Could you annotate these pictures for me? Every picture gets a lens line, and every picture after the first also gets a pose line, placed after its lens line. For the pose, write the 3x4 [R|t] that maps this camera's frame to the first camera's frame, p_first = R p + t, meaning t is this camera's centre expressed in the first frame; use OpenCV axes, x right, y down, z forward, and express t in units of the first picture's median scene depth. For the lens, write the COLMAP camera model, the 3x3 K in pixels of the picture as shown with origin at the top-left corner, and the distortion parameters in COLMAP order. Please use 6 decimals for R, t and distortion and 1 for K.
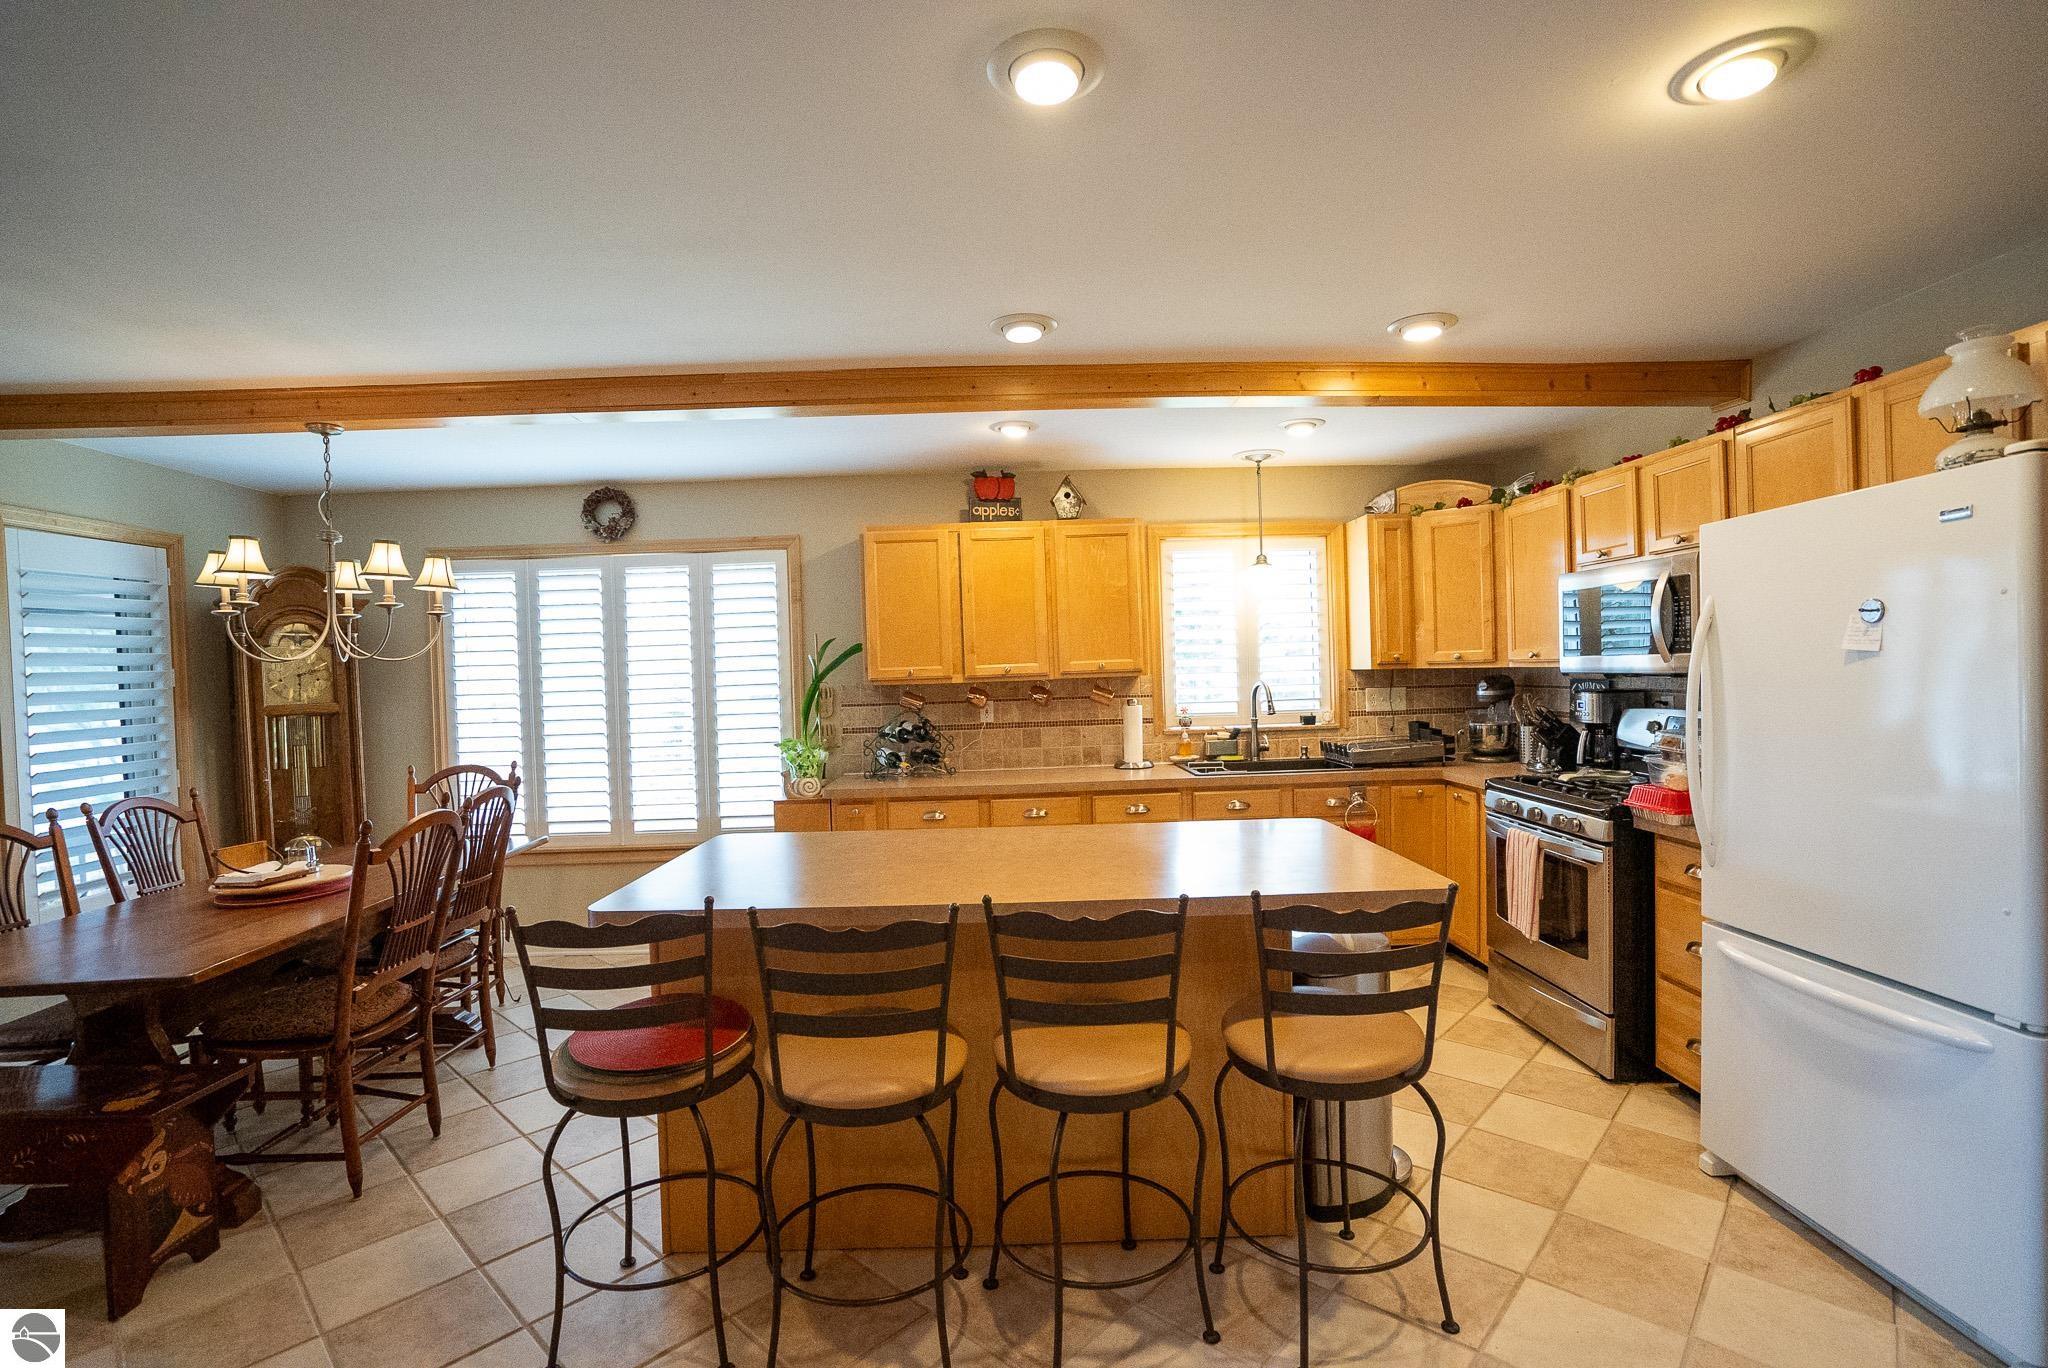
lens RADIAL K [[947.2, 0, 1022.0], [0, 947.2, 685.0], [0, 0, 1]] dist [-0.054185, 0.019475]
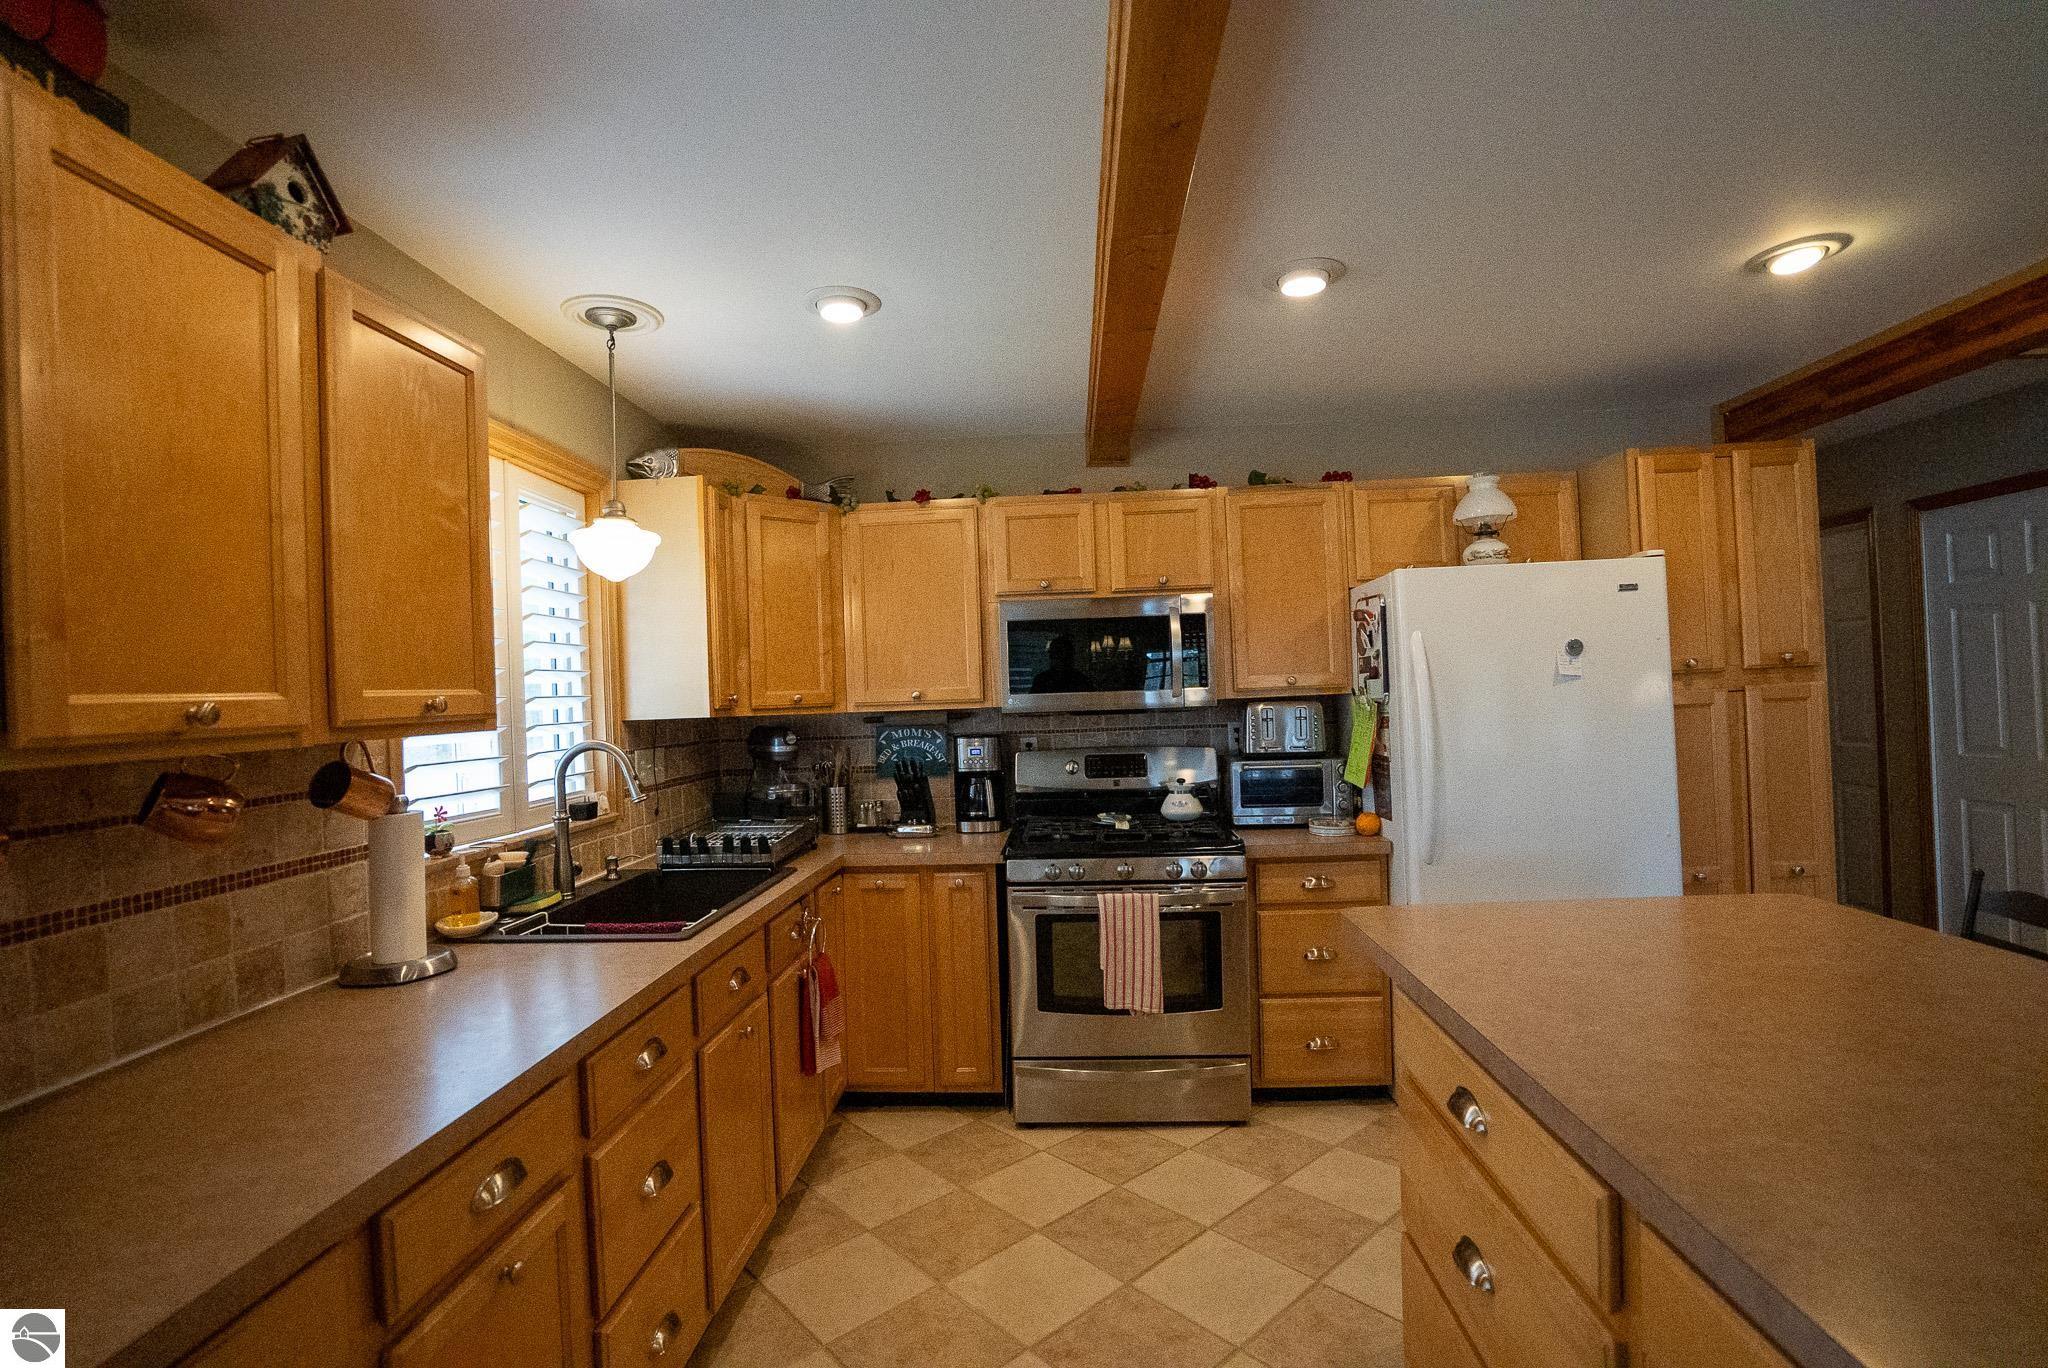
lens RADIAL K [[947.2, 0, 1020.5], [0, 947.2, 688.4], [0, 0, 1]] dist [-0.054185, 0.019475]
pose [[0.084845, 0.033643, 0.995826, -0.245862], [0.048965, 0.998082, -0.037891, -0.002160], [-0.995190, 0.051975, 0.083035, 0.733076]]
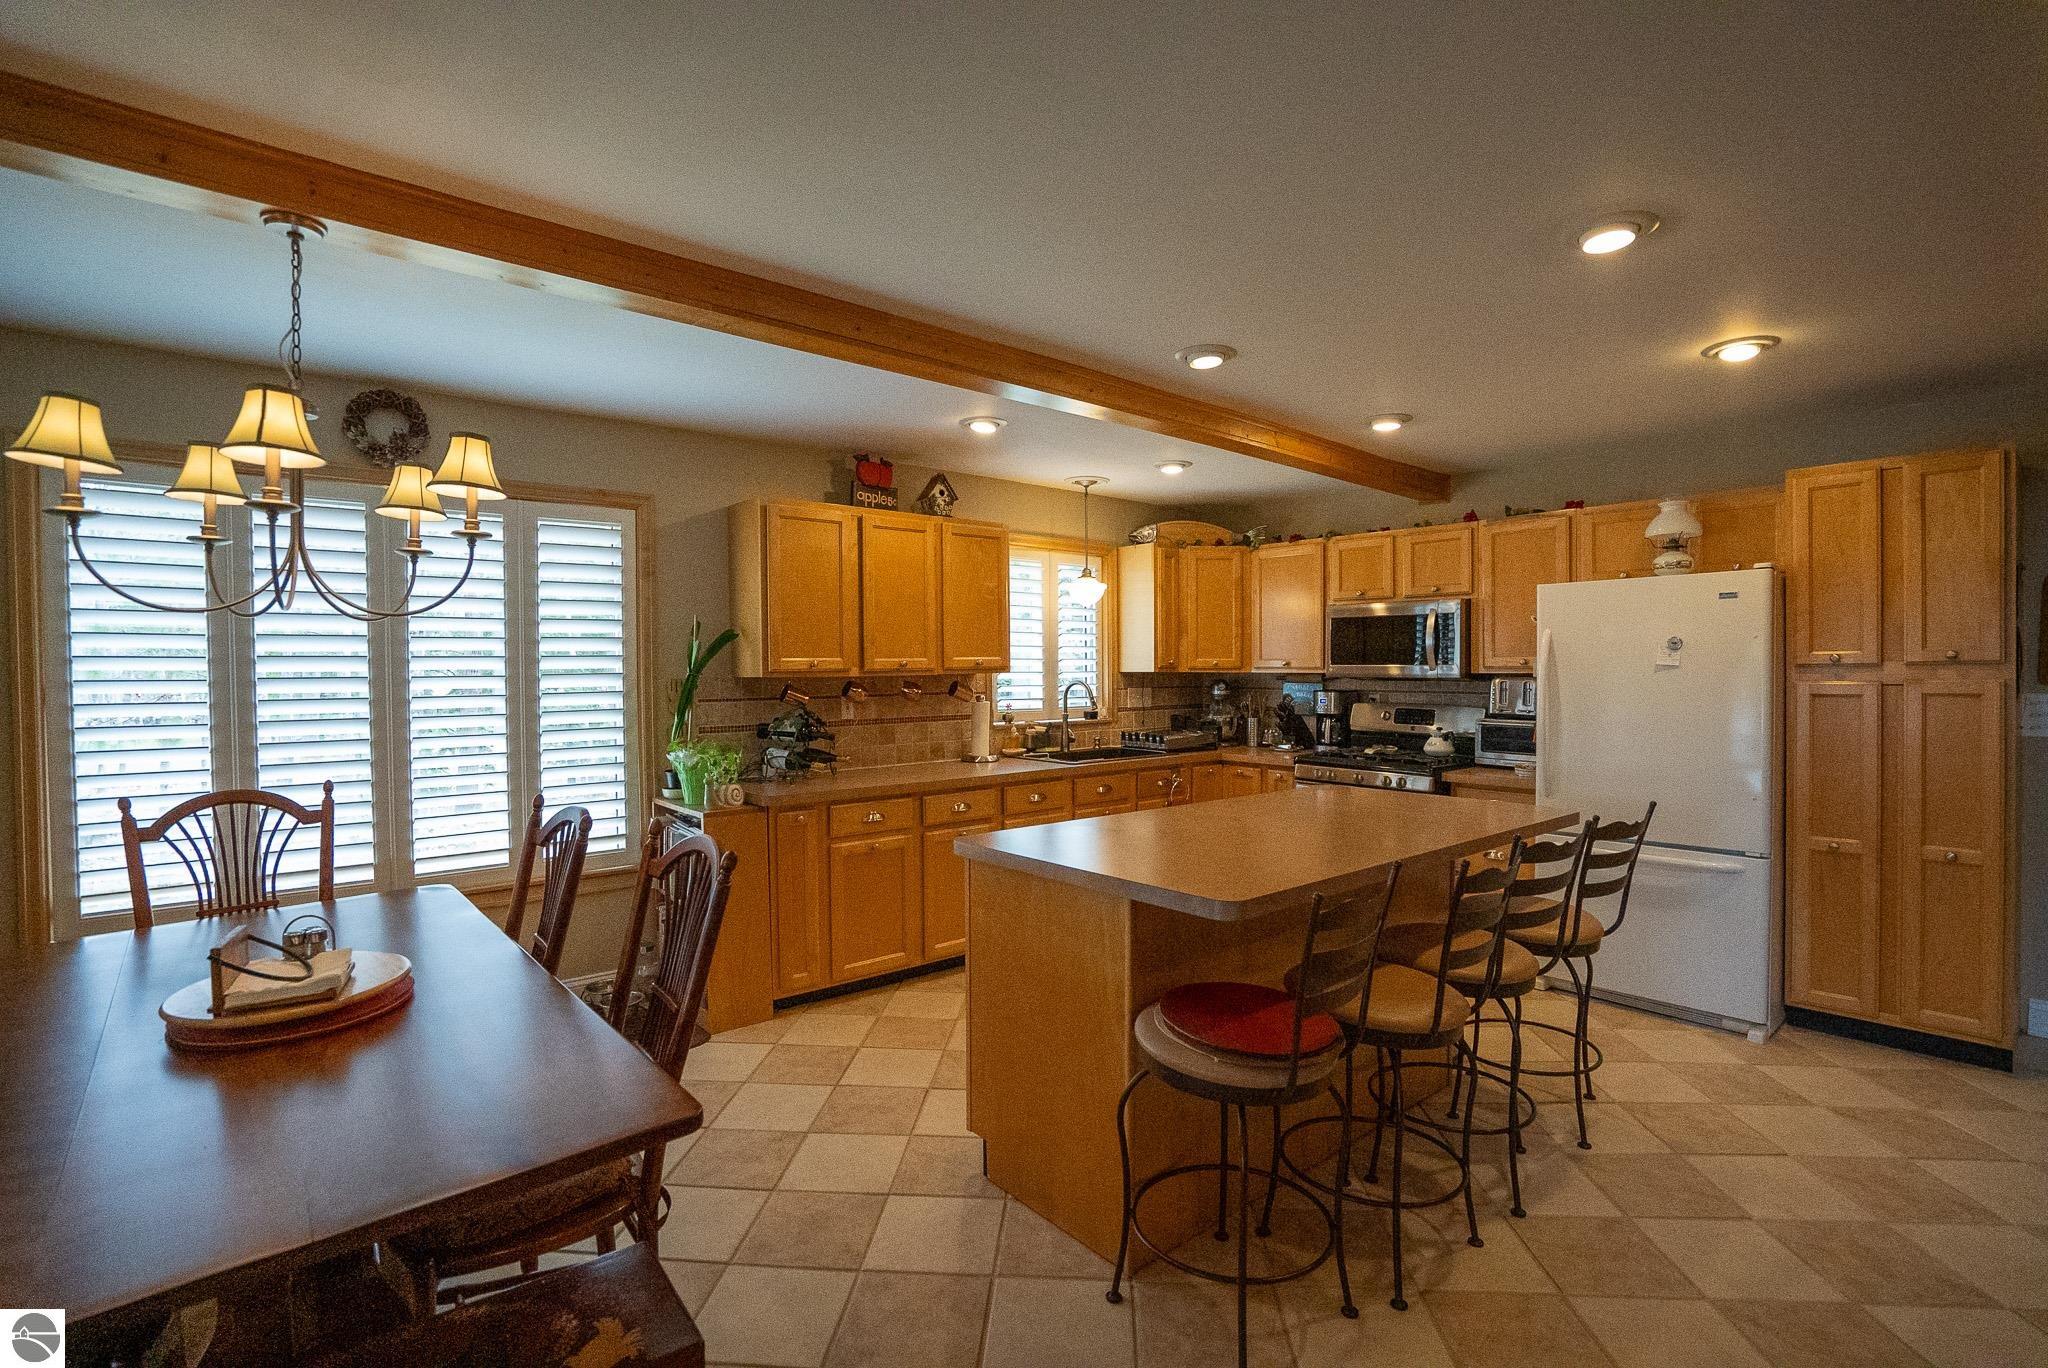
lens RADIAL K [[947.2, 0, 1019.9], [0, 947.2, 687.6], [0, 0, 1]] dist [-0.054185, 0.019475]
pose [[0.777076, 0.012401, 0.629285, -0.521500], [-0.009693, 0.999923, -0.007736, 0.014074], [-0.629332, -0.000088, 0.777136, 0.165438]]
